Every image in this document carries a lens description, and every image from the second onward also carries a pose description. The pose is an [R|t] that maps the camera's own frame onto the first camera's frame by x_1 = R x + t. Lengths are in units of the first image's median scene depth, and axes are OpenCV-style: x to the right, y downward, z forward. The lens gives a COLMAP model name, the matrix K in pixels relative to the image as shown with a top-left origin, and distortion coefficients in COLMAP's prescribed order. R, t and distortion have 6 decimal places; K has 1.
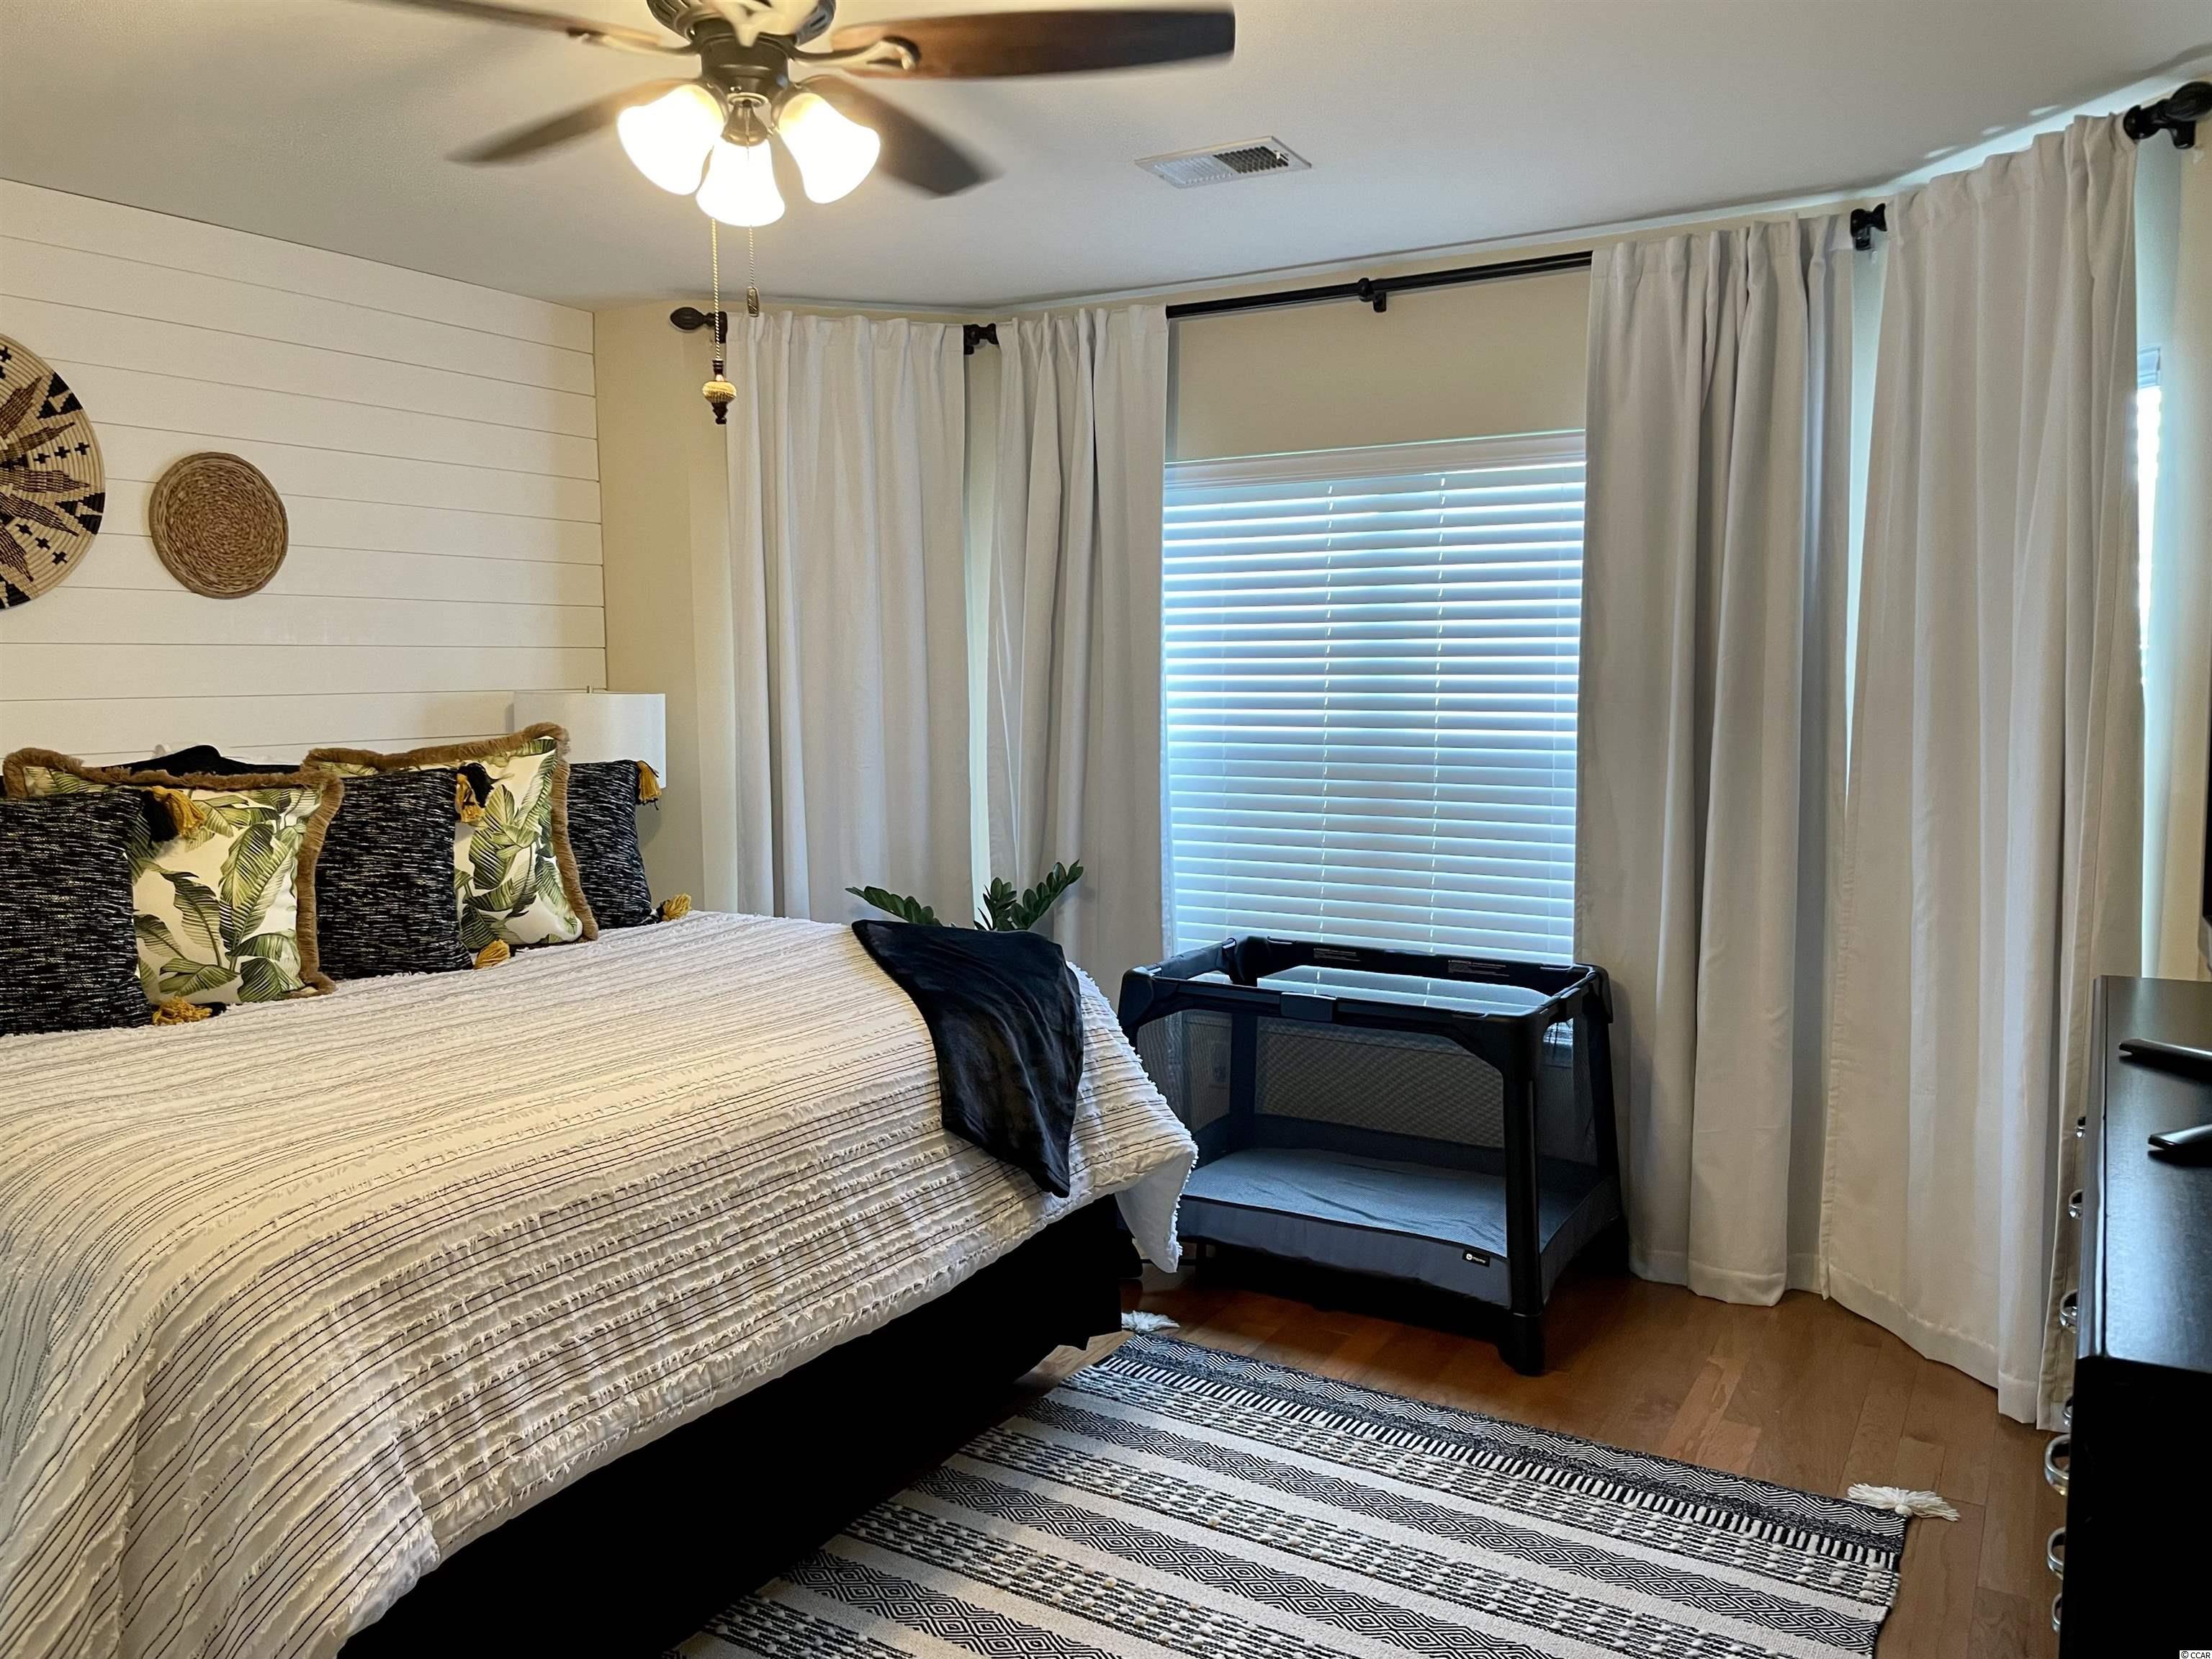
lens RADIAL K [[1681.8, 0, 1107.5], [0, 1681.8, 824.4], [0, 0, 1]] dist [0.088010, -0.120283]
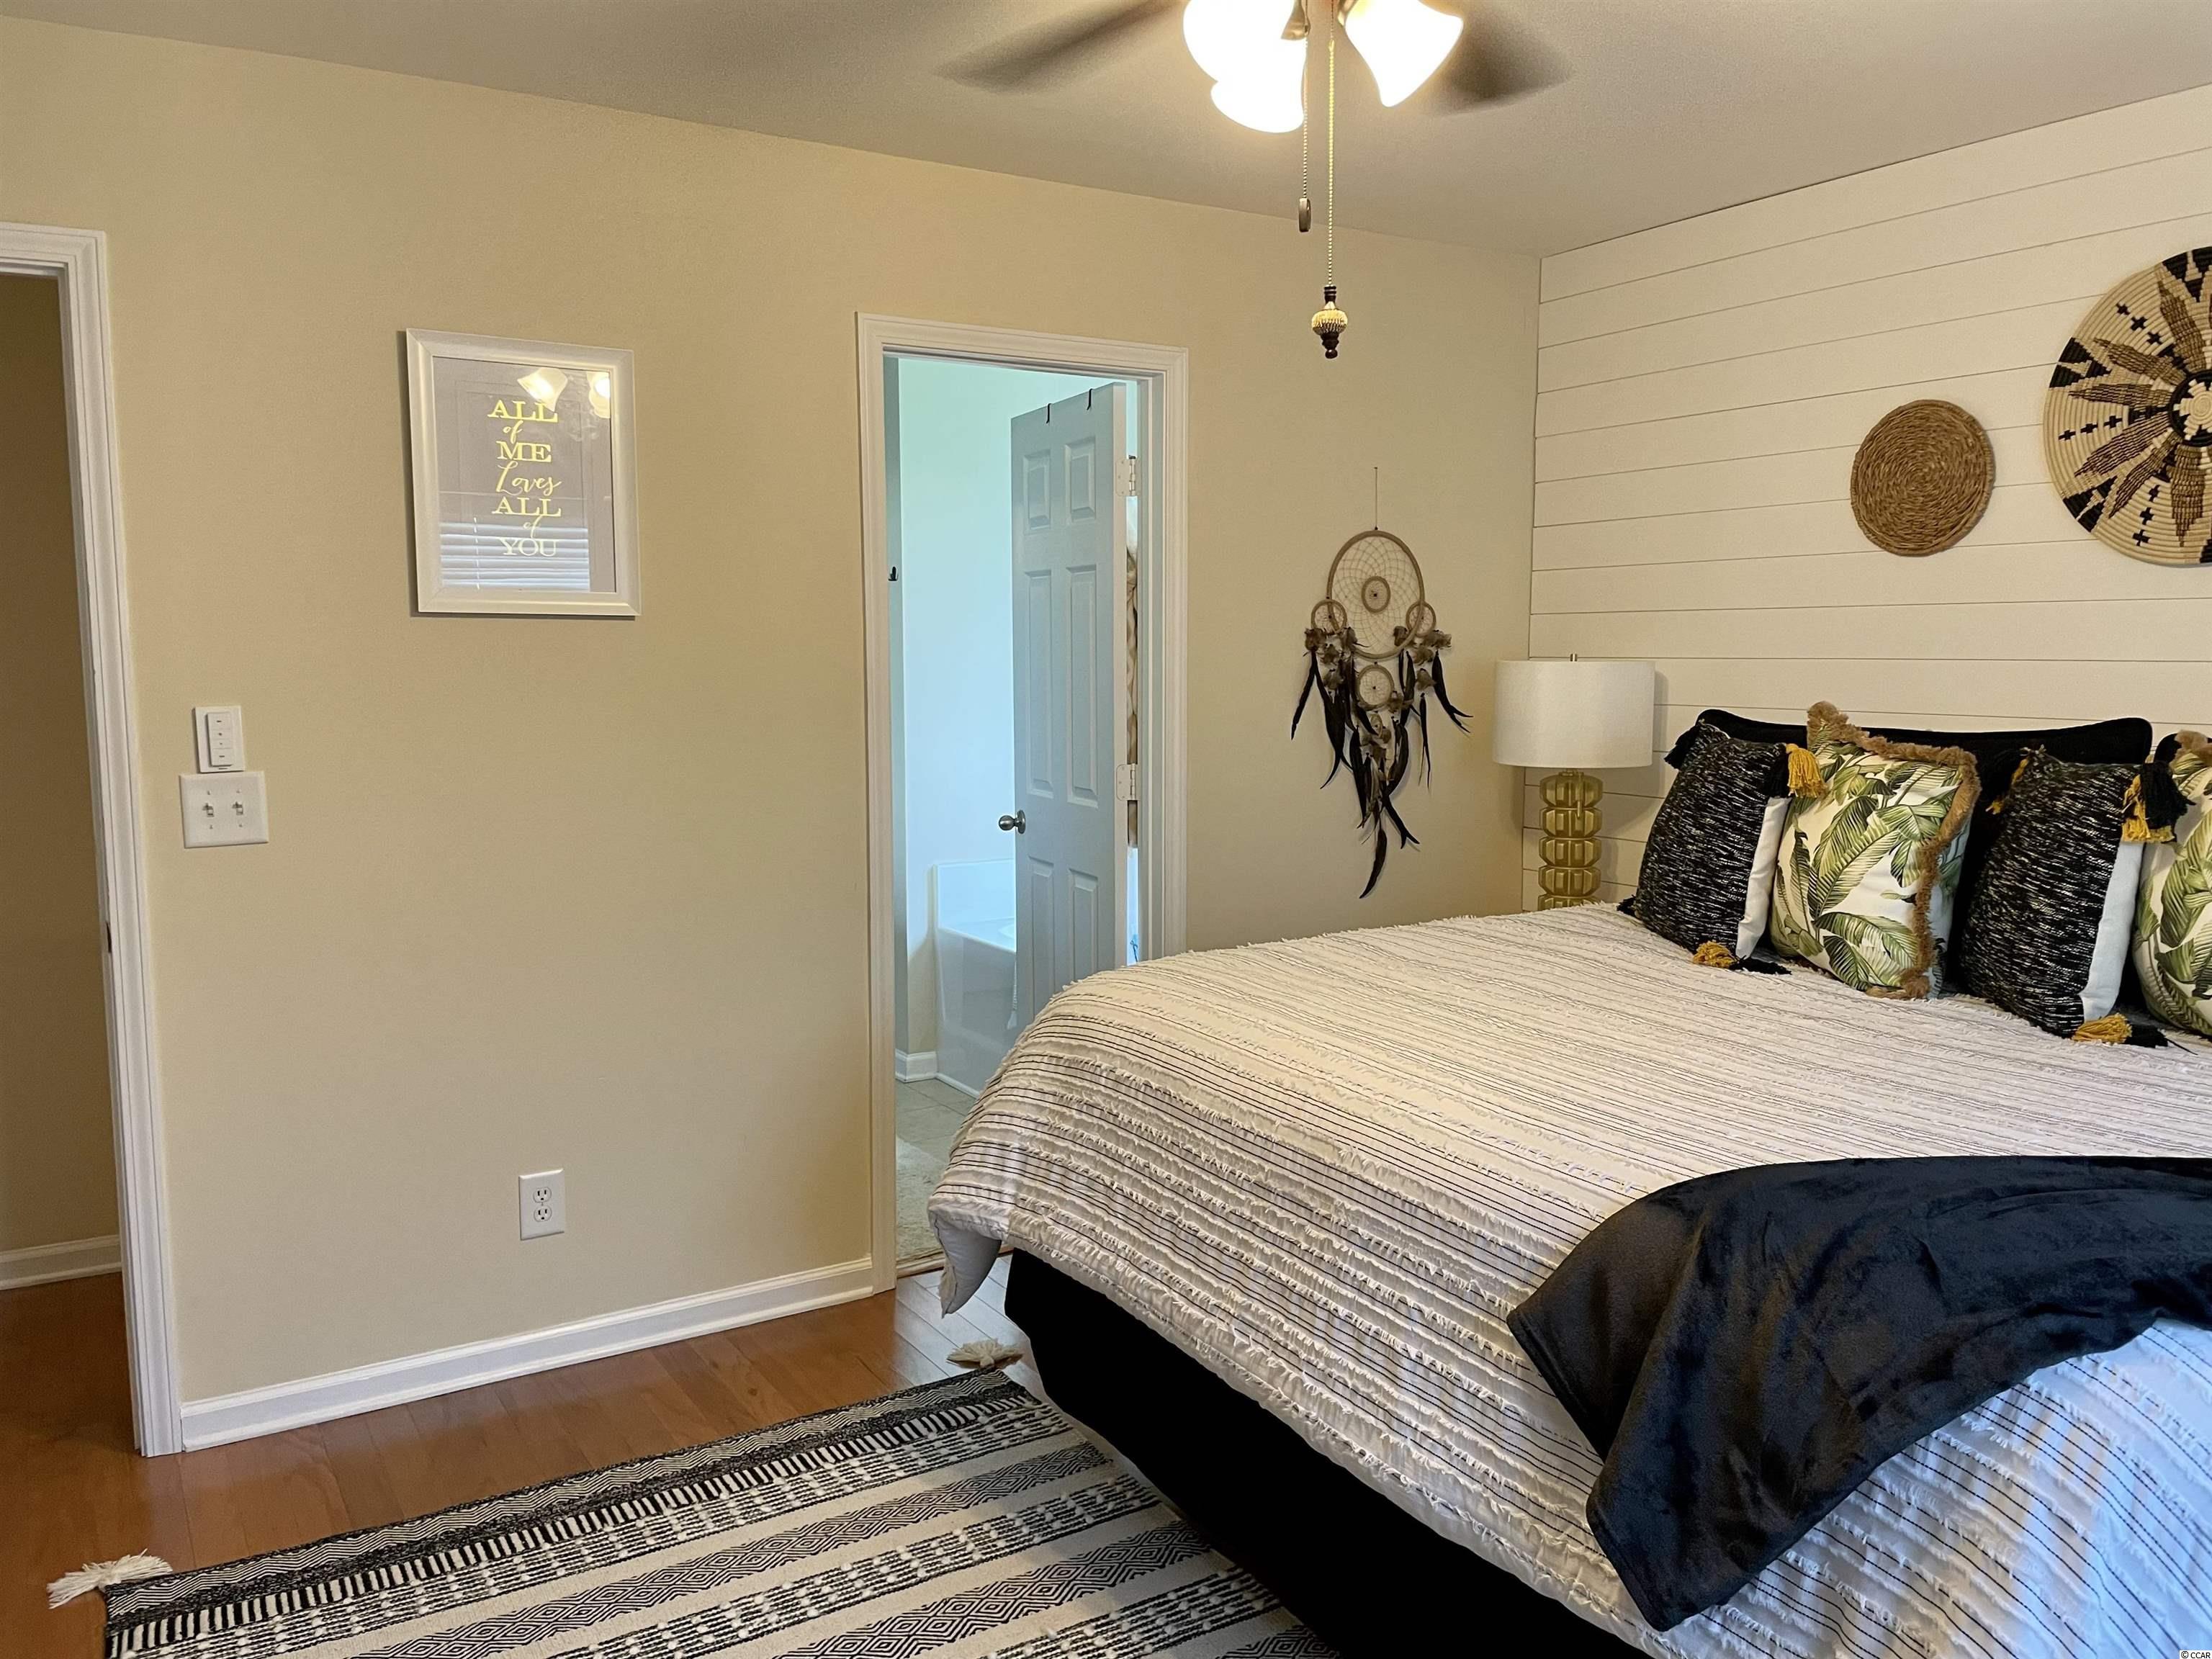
lens RADIAL K [[1681.8, 0, 1113.9], [0, 1681.8, 825.2], [0, 0, 1]] dist [0.088010, -0.120283]
pose [[-0.480145, 0.102797, -0.871145, 0.541810], [-0.076905, 0.984352, 0.158543, -0.107516], [0.873812, 0.143119, -0.464726, 1.160819]]
